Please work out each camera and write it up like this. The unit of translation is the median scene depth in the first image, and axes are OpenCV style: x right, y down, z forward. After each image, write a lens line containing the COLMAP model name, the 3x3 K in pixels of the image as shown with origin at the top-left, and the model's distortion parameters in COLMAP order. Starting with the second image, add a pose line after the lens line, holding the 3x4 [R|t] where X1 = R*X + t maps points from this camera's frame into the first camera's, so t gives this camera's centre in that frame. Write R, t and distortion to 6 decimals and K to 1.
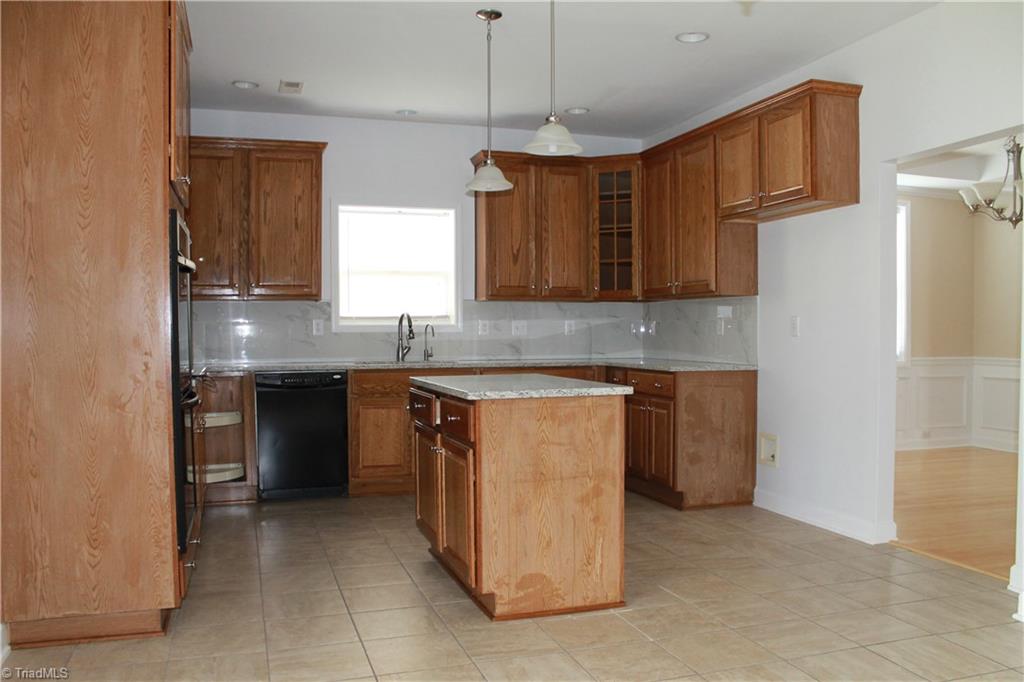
lens RADIAL K [[855.2, 0, 524.0], [0, 855.2, 358.8], [0, 0, 1]] dist [-0.173064, 0.155841]
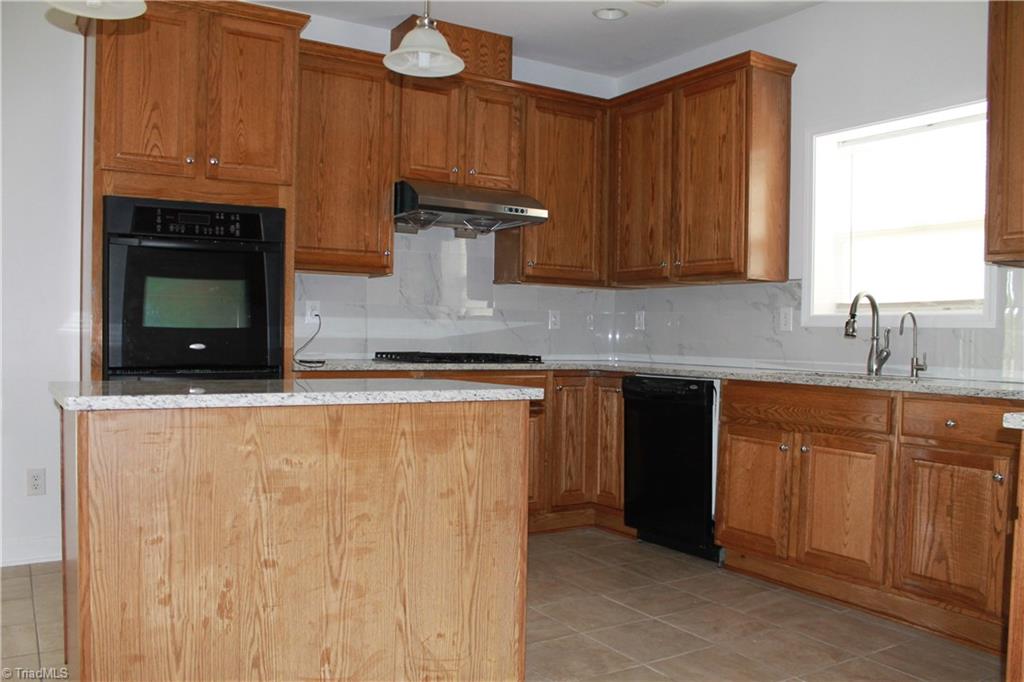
lens RADIAL K [[855.2, 0, 524.0], [0, 855.2, 358.8], [0, 0, 1]] dist [-0.173064, 0.155841]
pose [[0.239507, 0.032113, -0.970363, 0.422292], [-0.051828, 0.998451, 0.020250, -0.008884], [0.969510, 0.045442, 0.240801, 0.716059]]
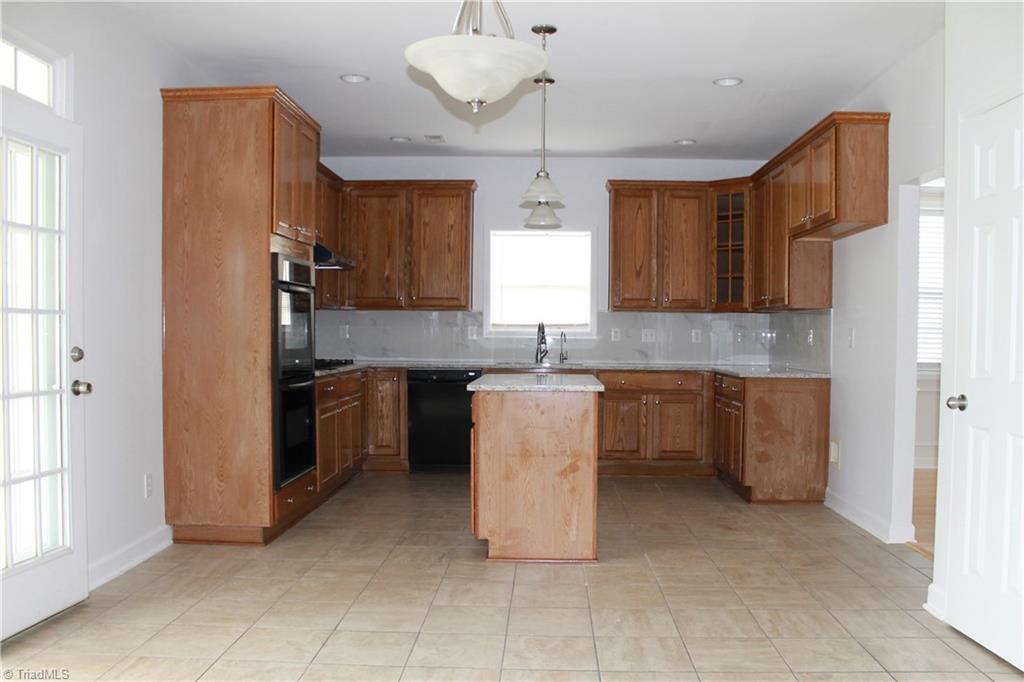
lens RADIAL K [[855.2, 0, 524.0], [0, 855.2, 358.8], [0, 0, 1]] dist [-0.173064, 0.155841]
pose [[0.940217, 0.021420, -0.339903, 0.271569], [-0.023036, 0.999734, -0.000720, -0.001509], [0.339797, 0.008507, 0.940460, -0.129710]]
